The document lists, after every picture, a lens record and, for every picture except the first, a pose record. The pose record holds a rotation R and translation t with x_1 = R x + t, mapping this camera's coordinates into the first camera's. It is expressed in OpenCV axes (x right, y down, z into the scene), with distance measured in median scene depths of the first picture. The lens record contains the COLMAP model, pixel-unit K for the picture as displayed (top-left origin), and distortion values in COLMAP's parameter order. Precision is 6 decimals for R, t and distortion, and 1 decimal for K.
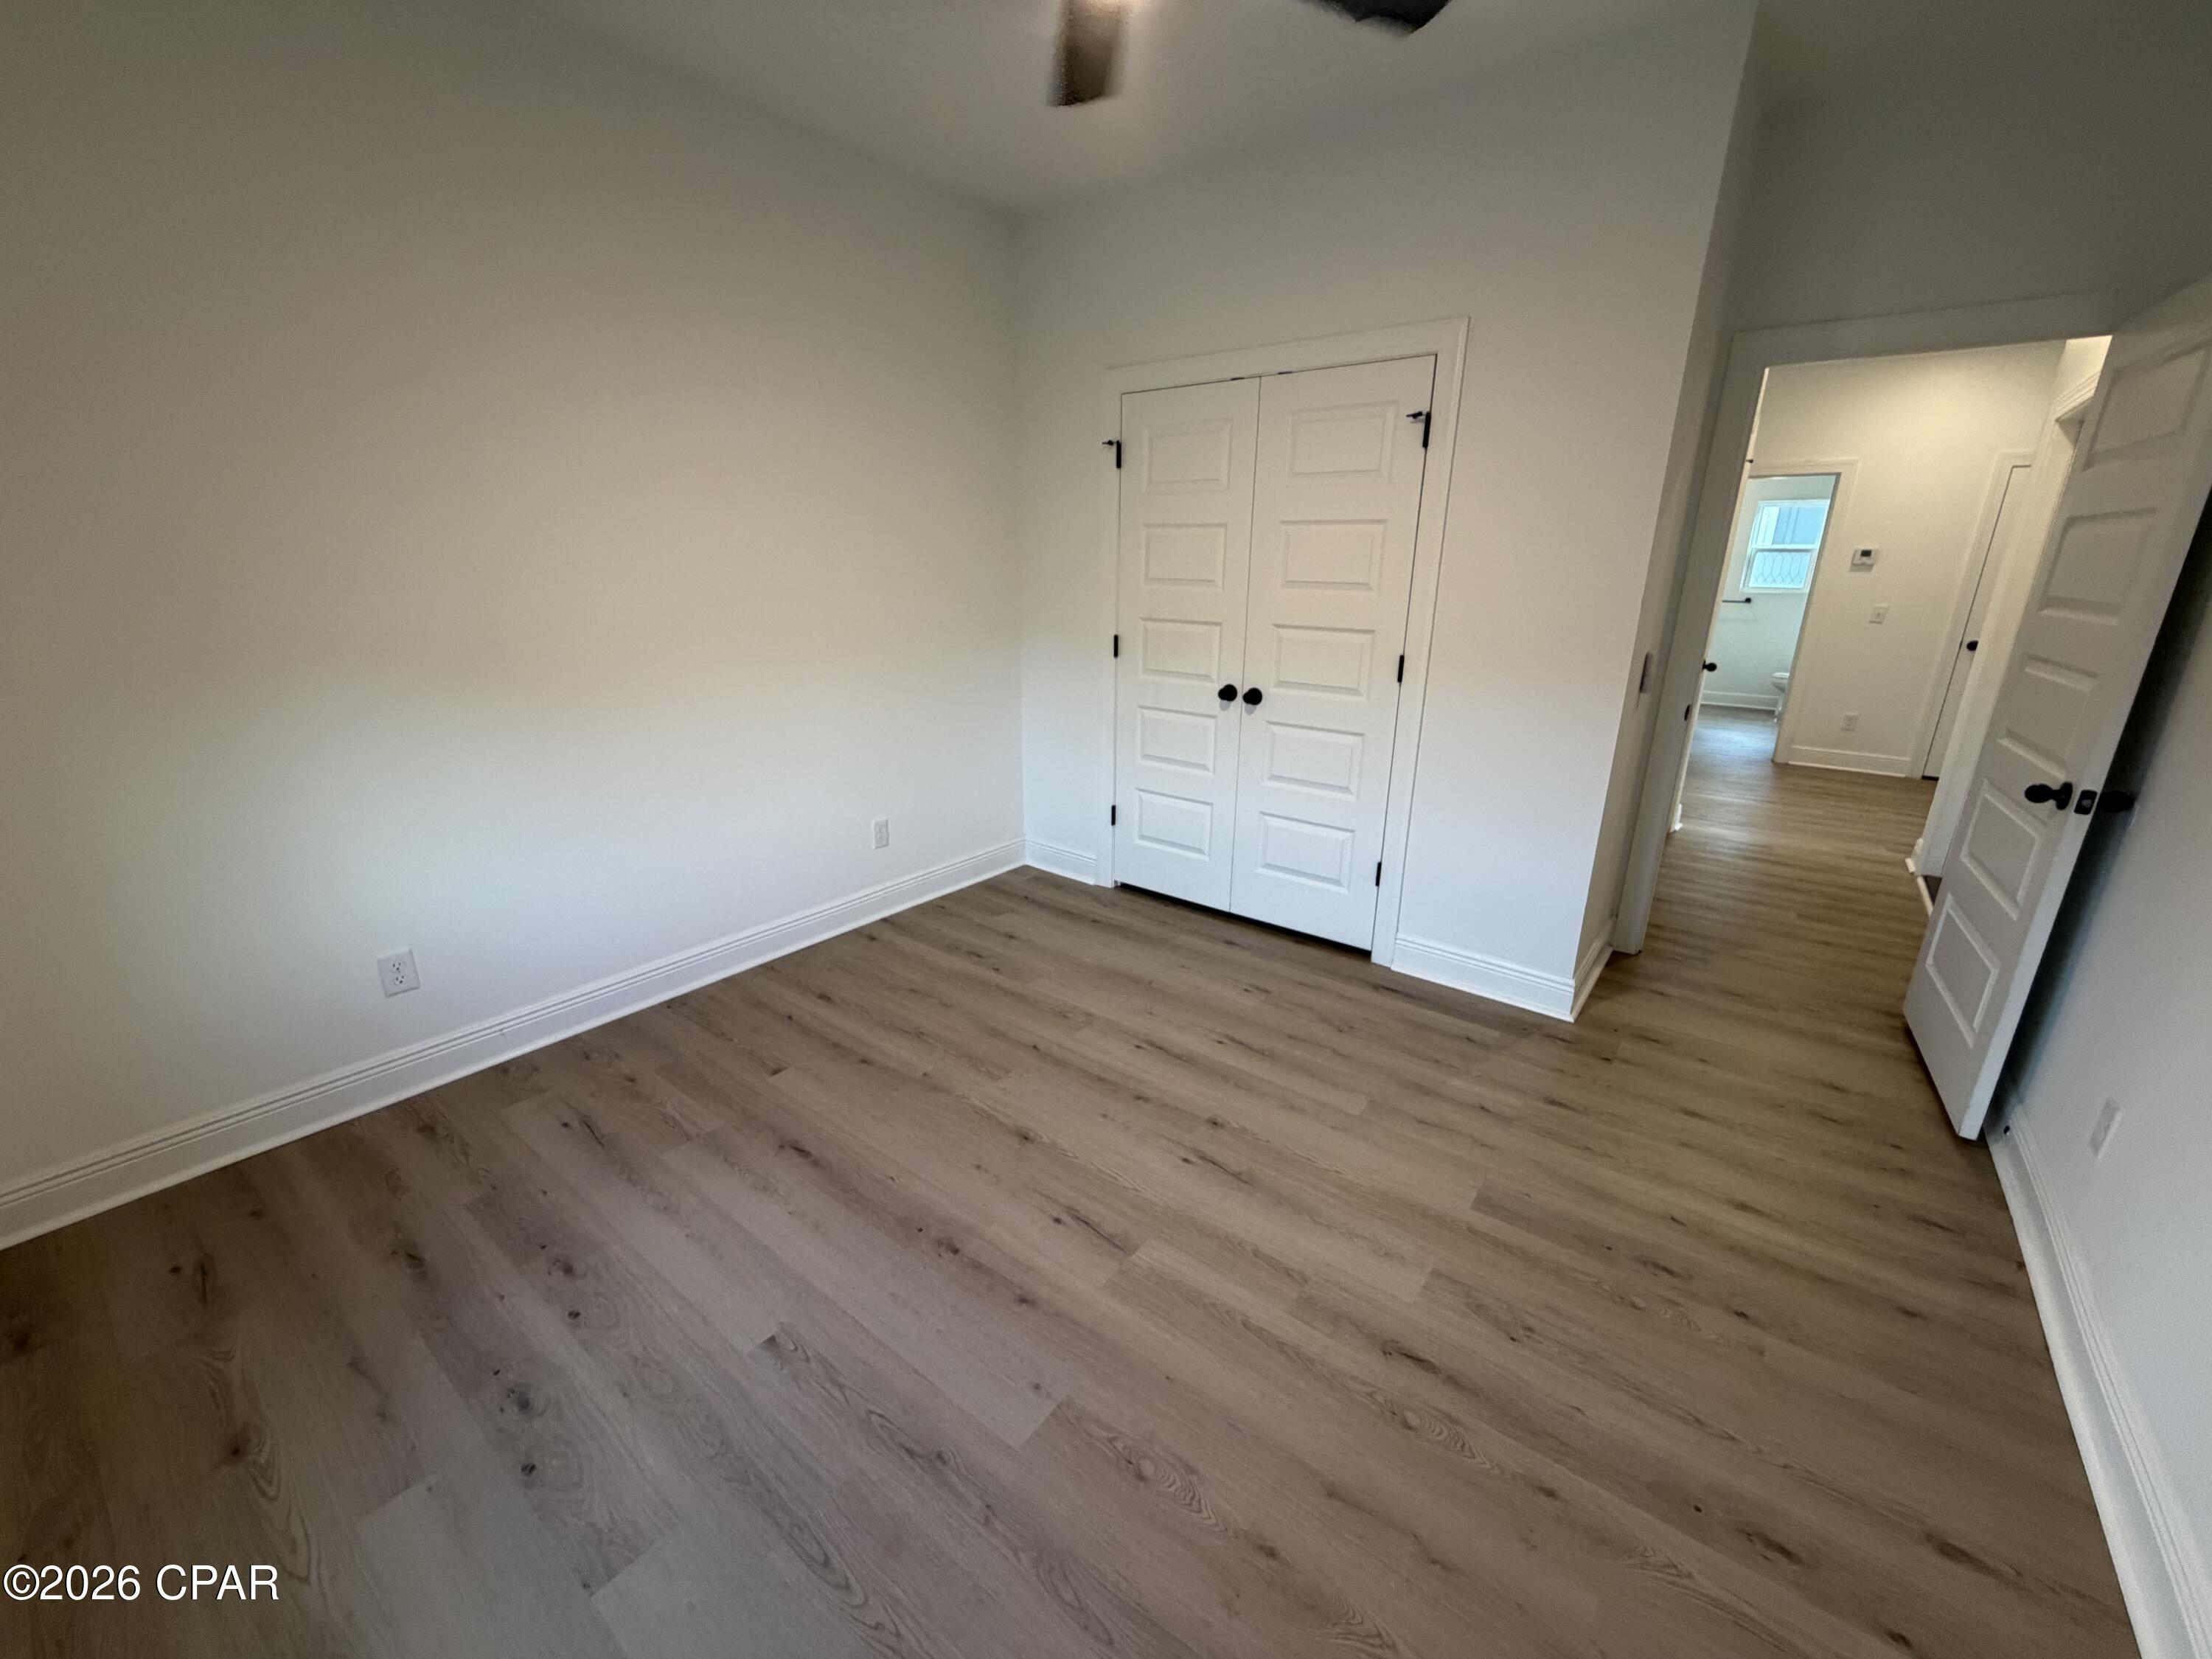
lens RADIAL K [[884.0, 0, 1100.3], [0, 884.0, 827.7], [0, 0, 1]] dist [-0.000422, 0.000064]
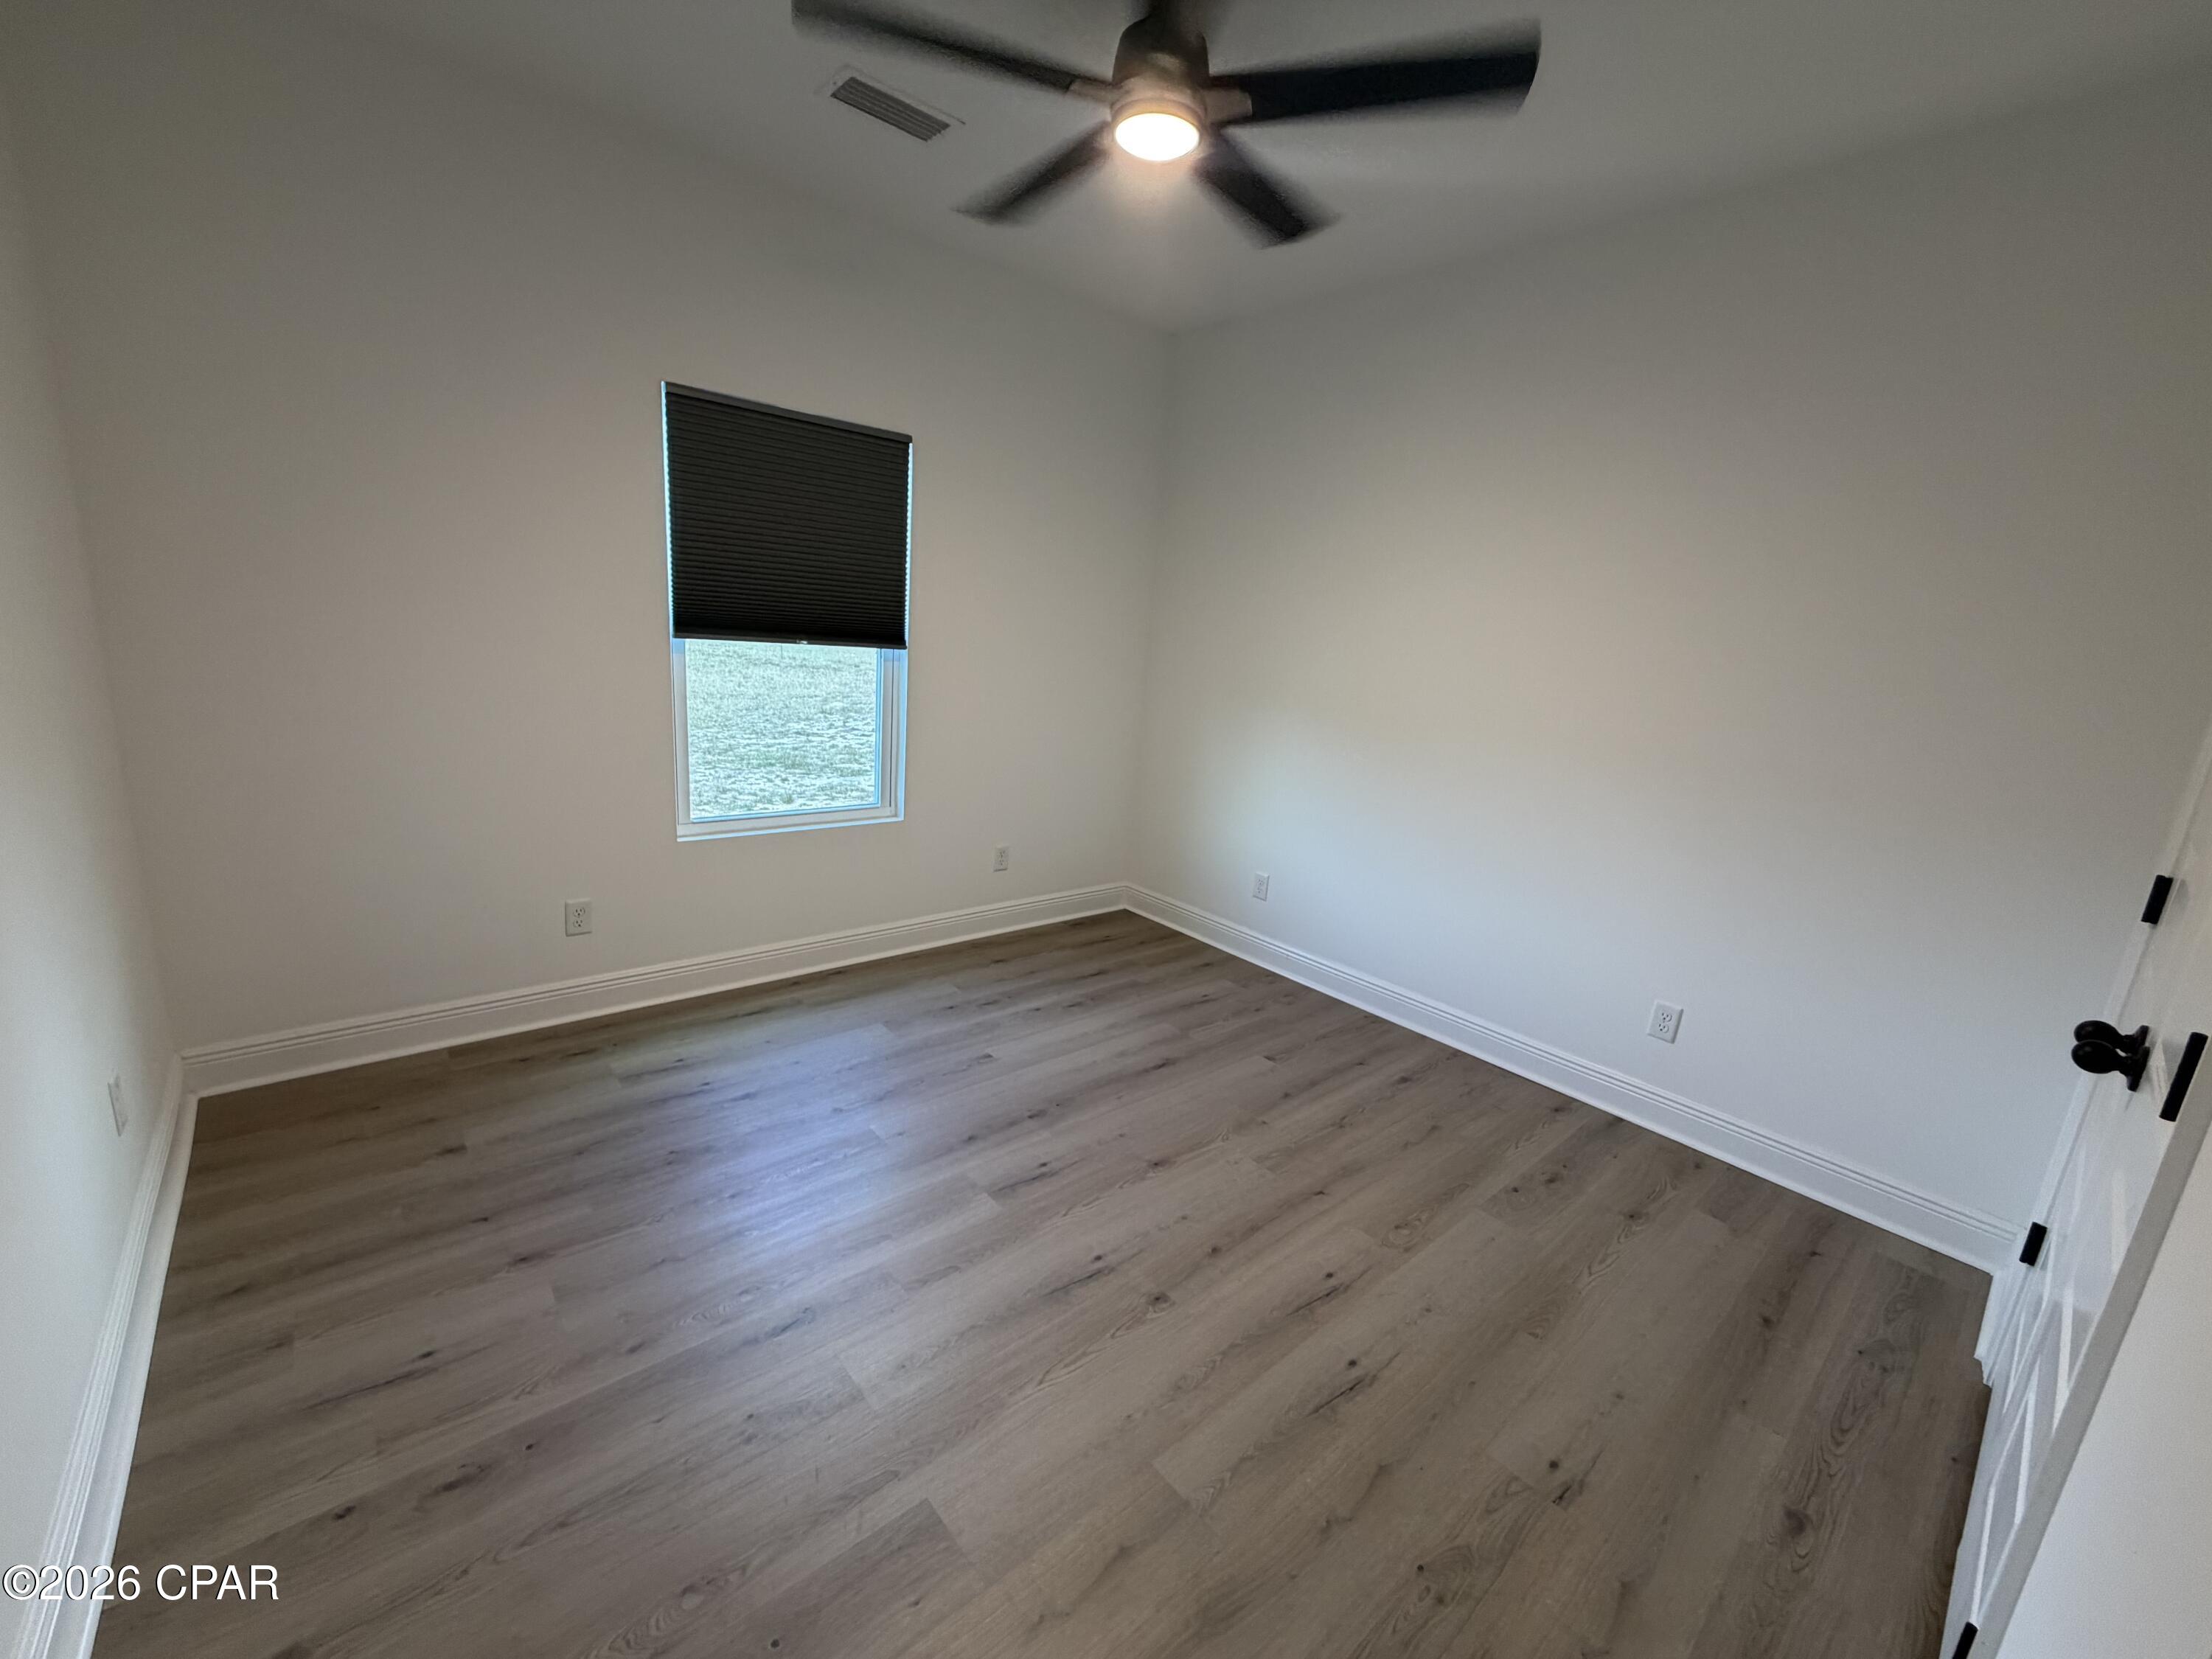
lens RADIAL K [[884.0, 0, 1100.3], [0, 884.0, 827.7], [0, 0, 1]] dist [-0.000422, 0.000064]
pose [[-0.193087, 0.196147, -0.961376, 0.770399], [-0.358810, 0.897833, 0.255248, -0.230081], [0.913221, 0.394237, -0.102980, 0.782078]]
